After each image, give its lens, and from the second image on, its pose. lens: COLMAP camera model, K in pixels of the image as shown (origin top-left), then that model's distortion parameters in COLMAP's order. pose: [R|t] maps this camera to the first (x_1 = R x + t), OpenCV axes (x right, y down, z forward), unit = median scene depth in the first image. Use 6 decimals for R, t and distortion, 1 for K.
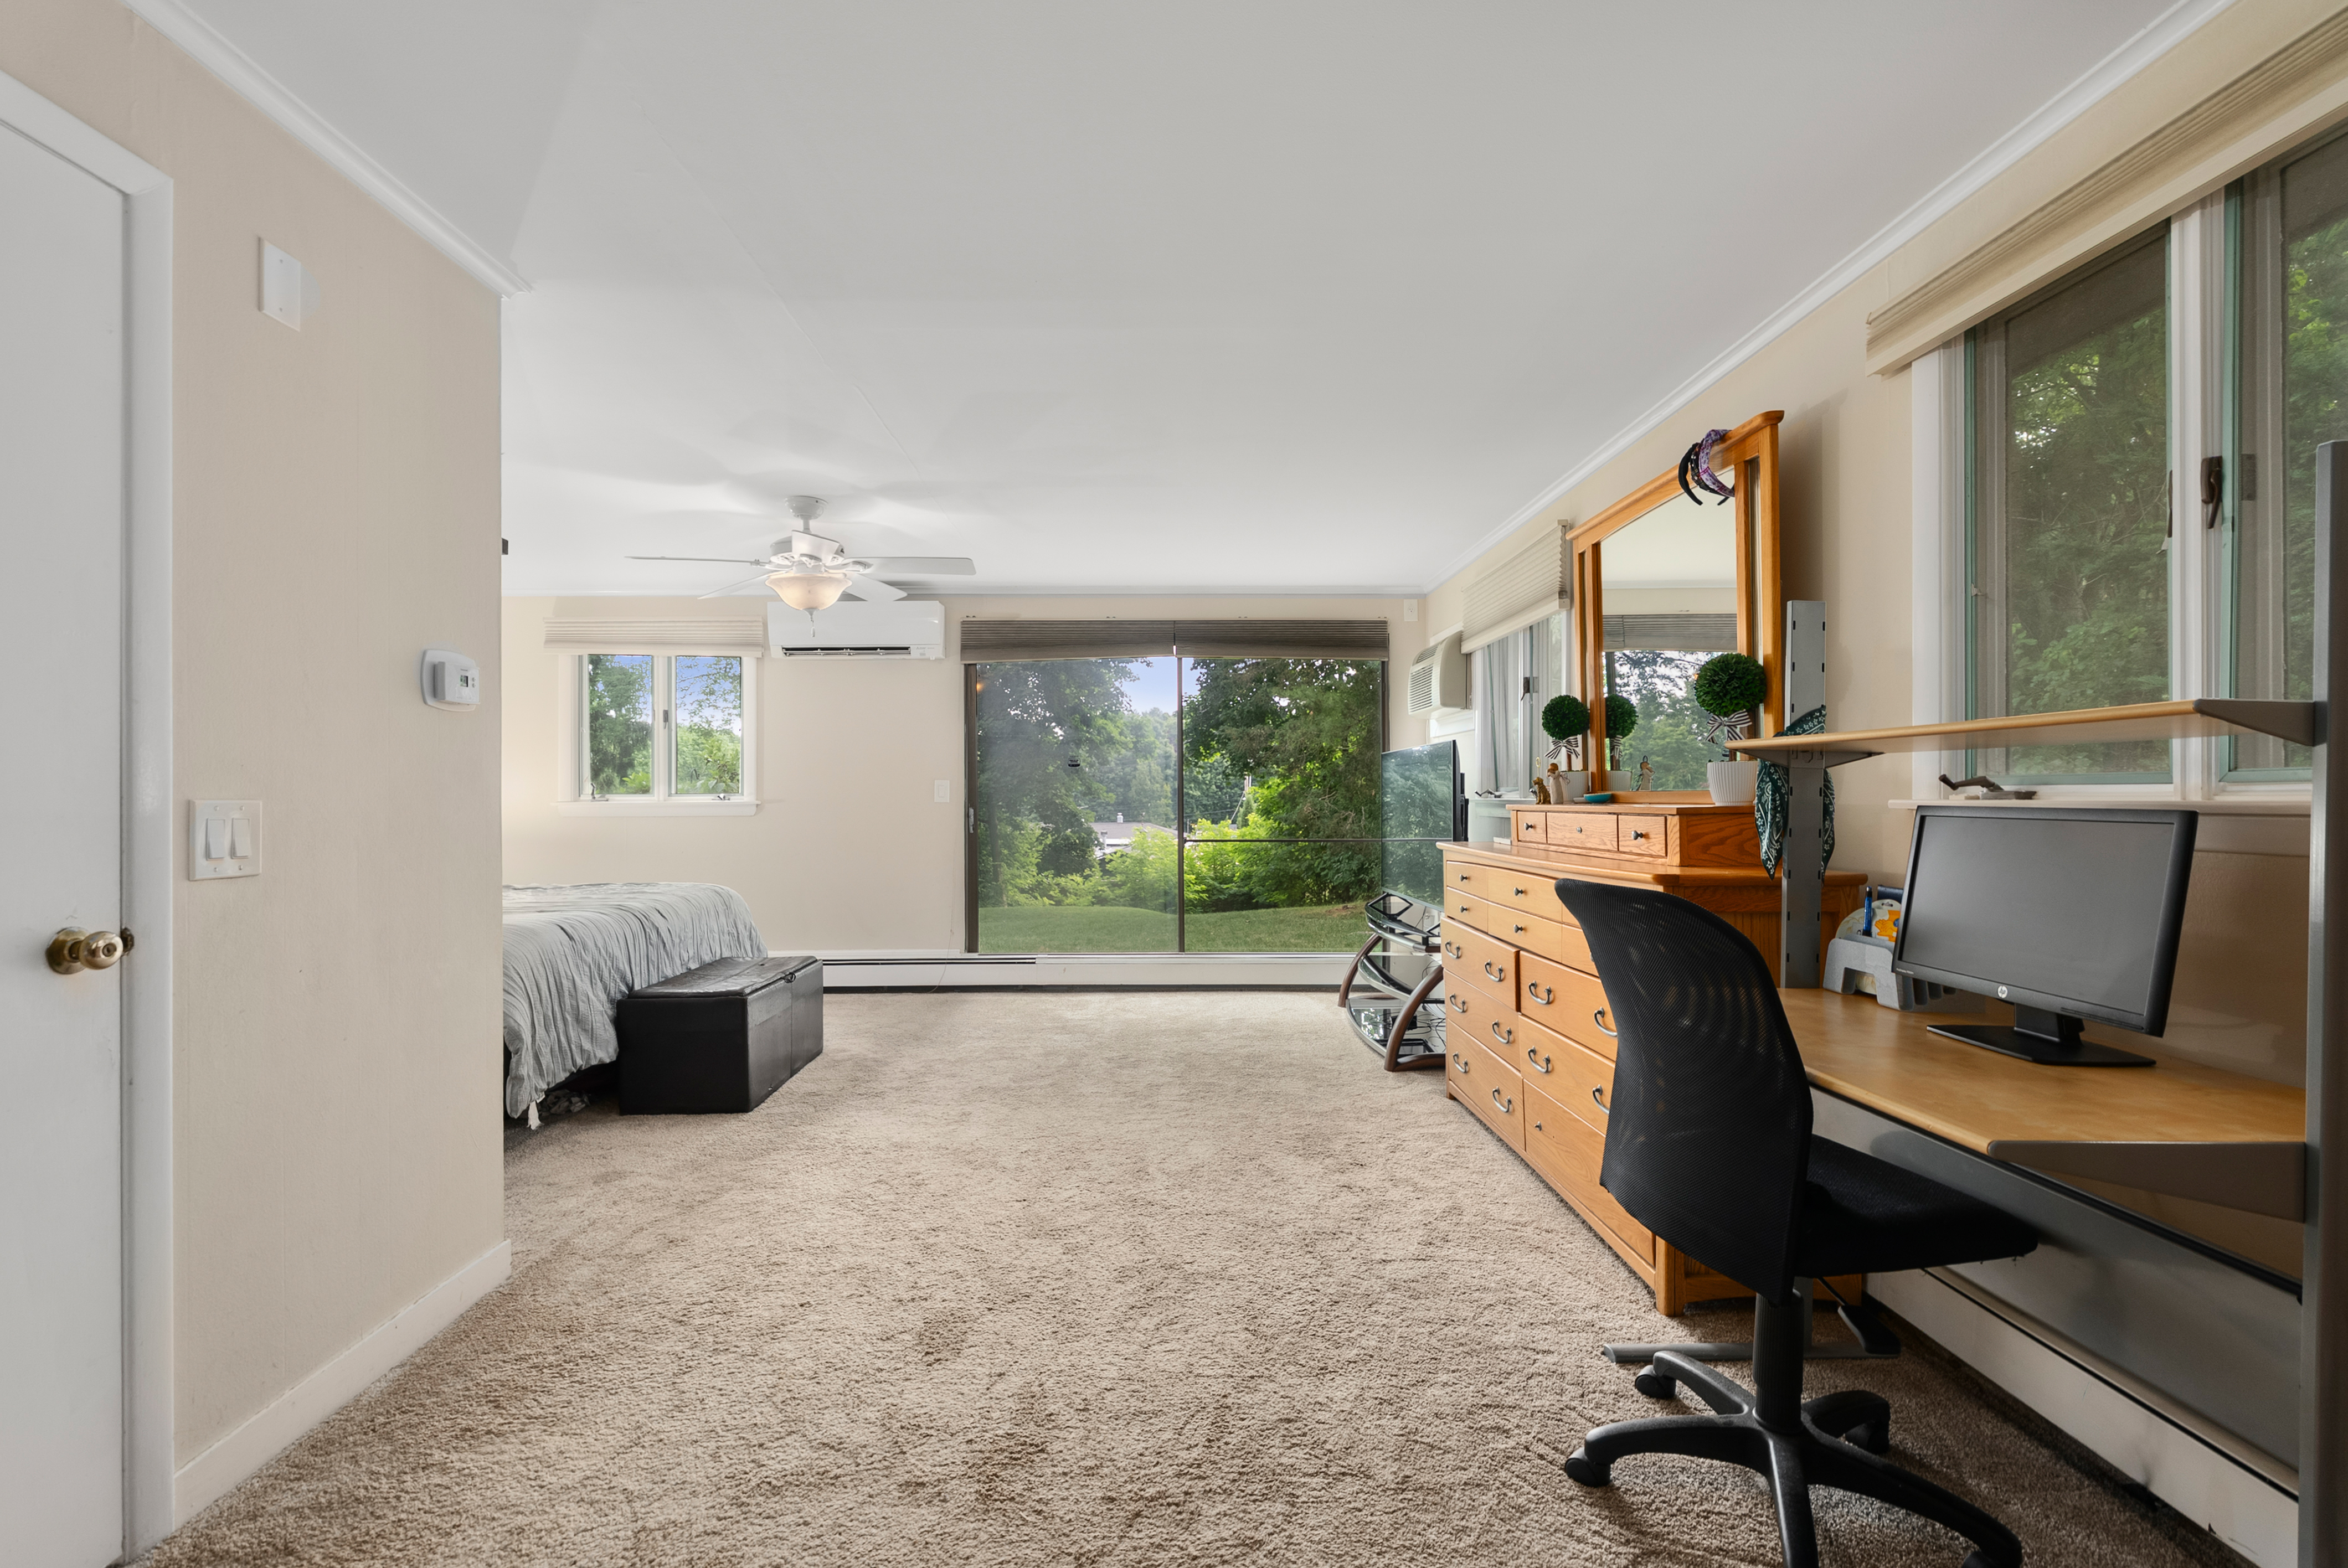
lens RADIAL K [[1072.5, 0, 1176.8], [0, 1072.5, 790.9], [0, 0, 1]] dist [0.000780, -0.000926]
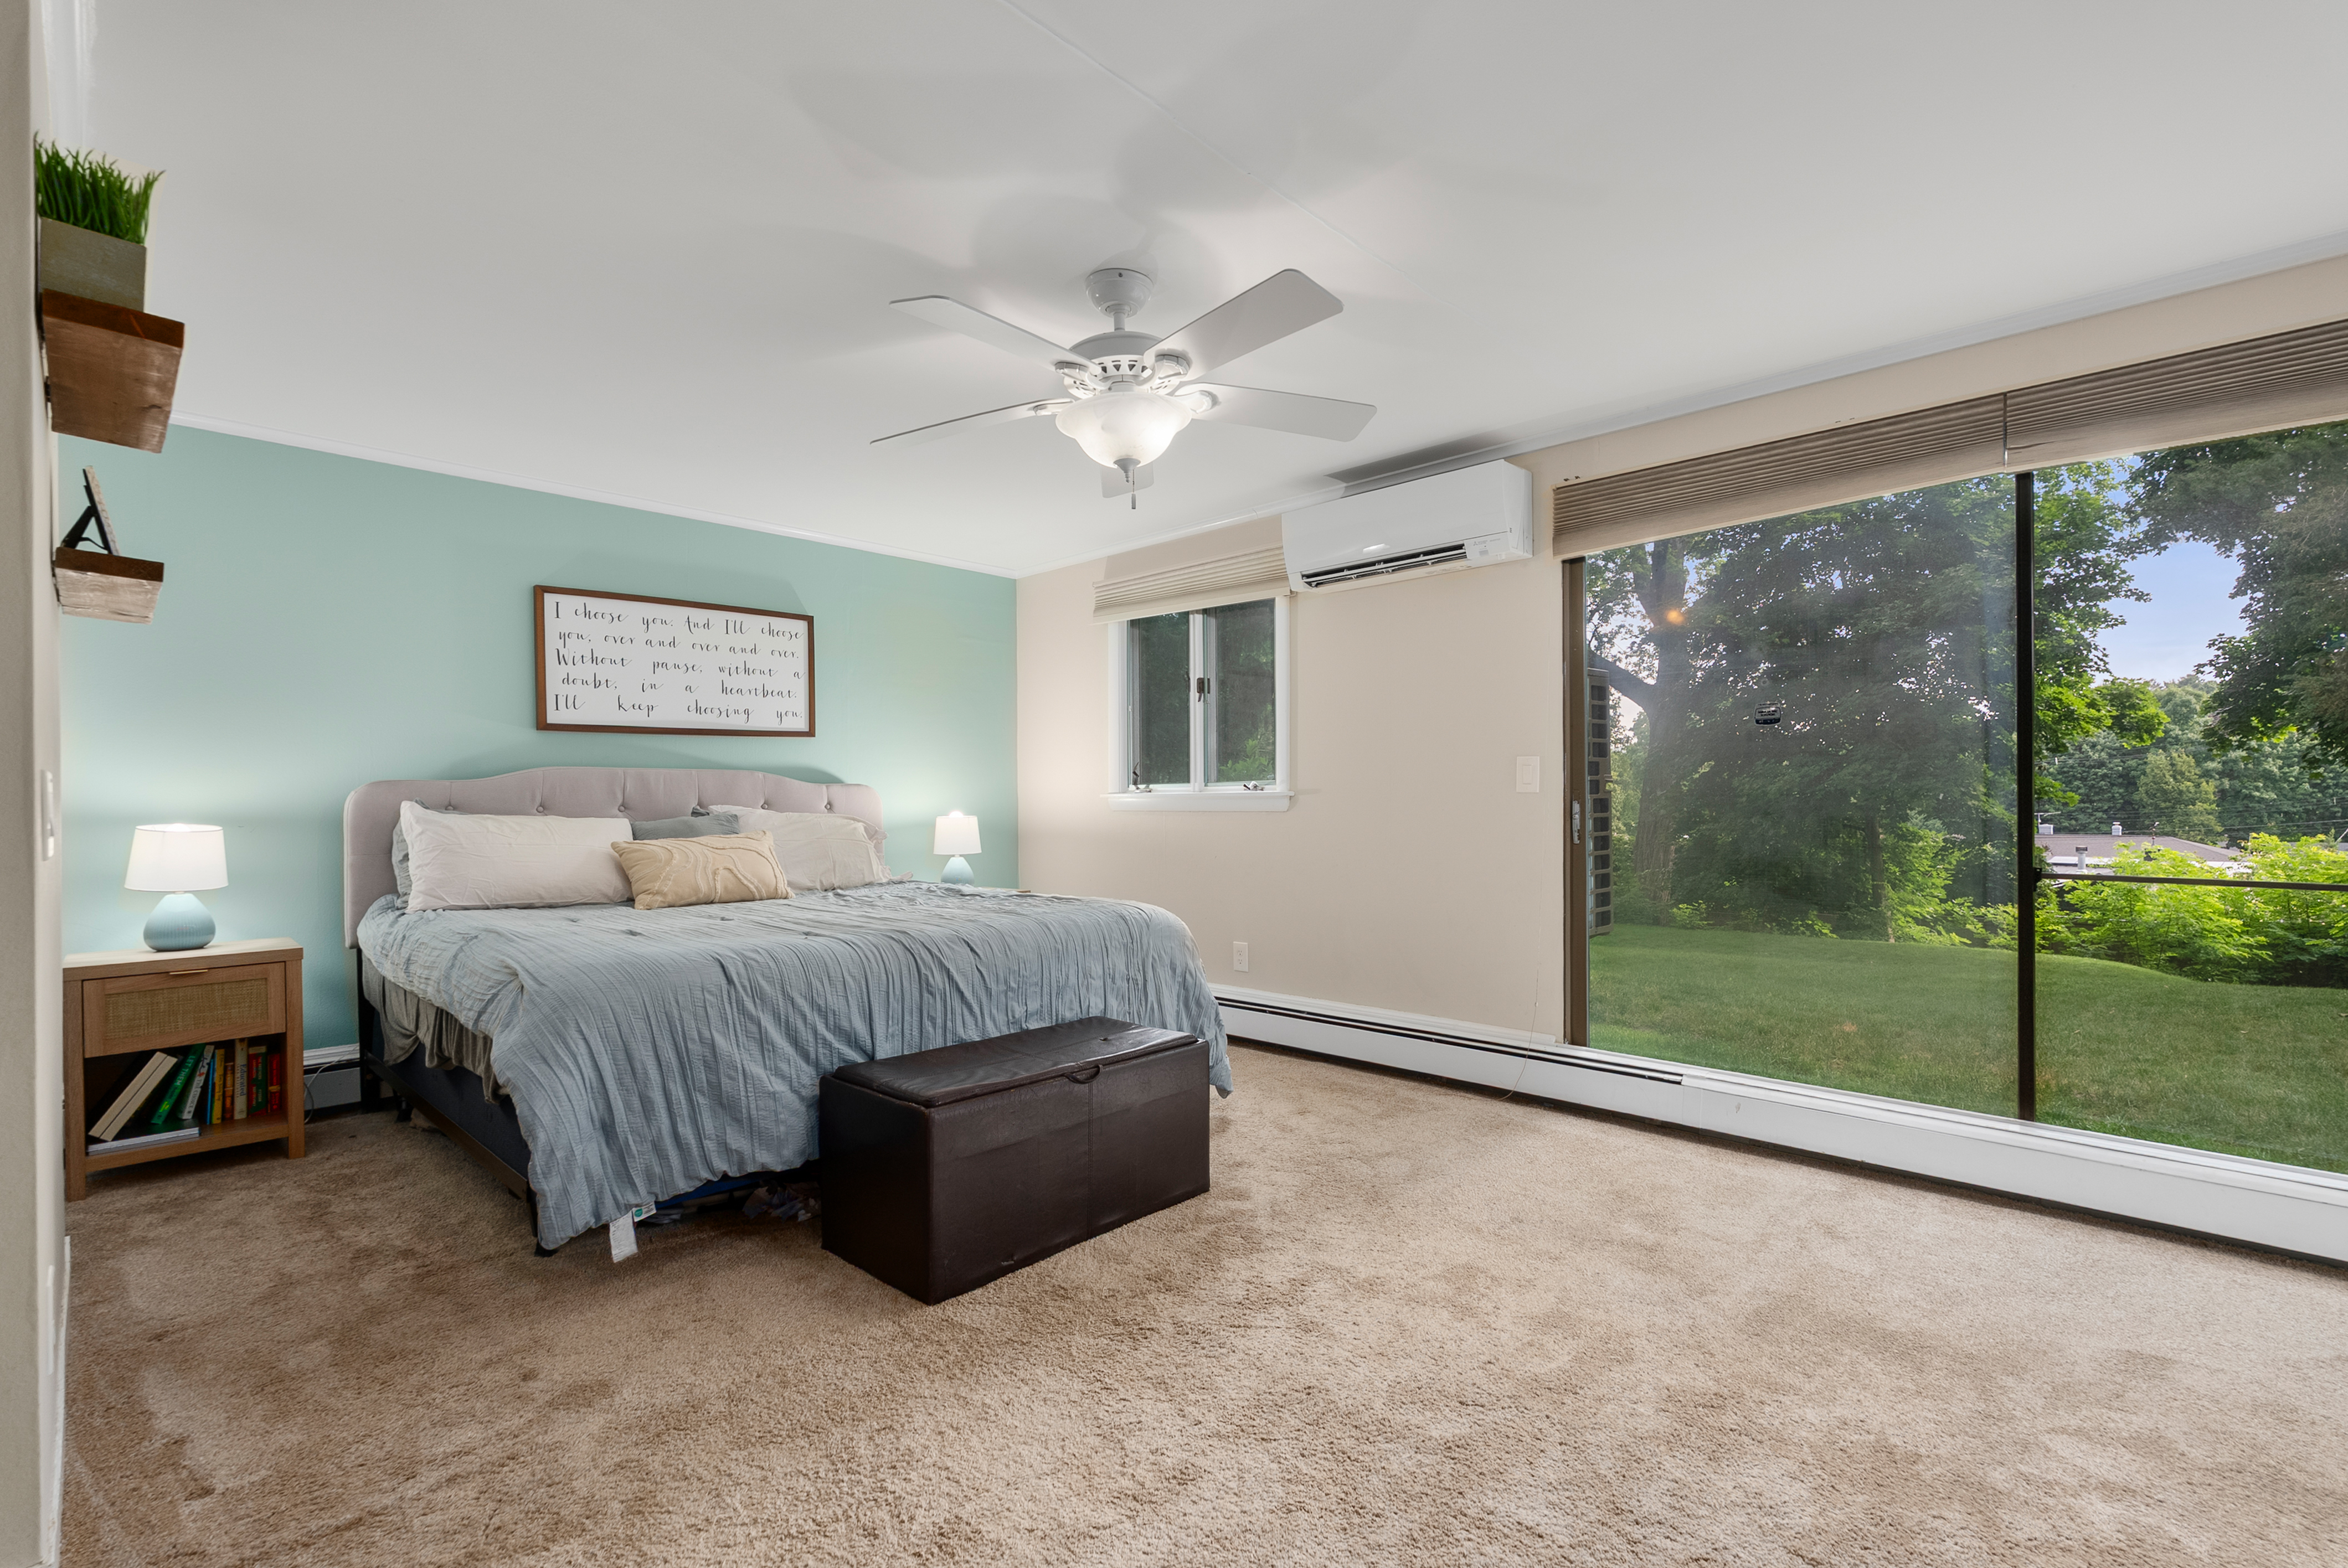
lens RADIAL K [[1072.5, 0, 1171.8], [0, 1072.5, 792.1], [0, 0, 1]] dist [0.000780, -0.000926]
pose [[0.708561, -0.001913, -0.705647, 0.070004], [0.001224, 0.999998, -0.001482, 0.011066], [0.705648, 0.000186, 0.708562, 0.419591]]
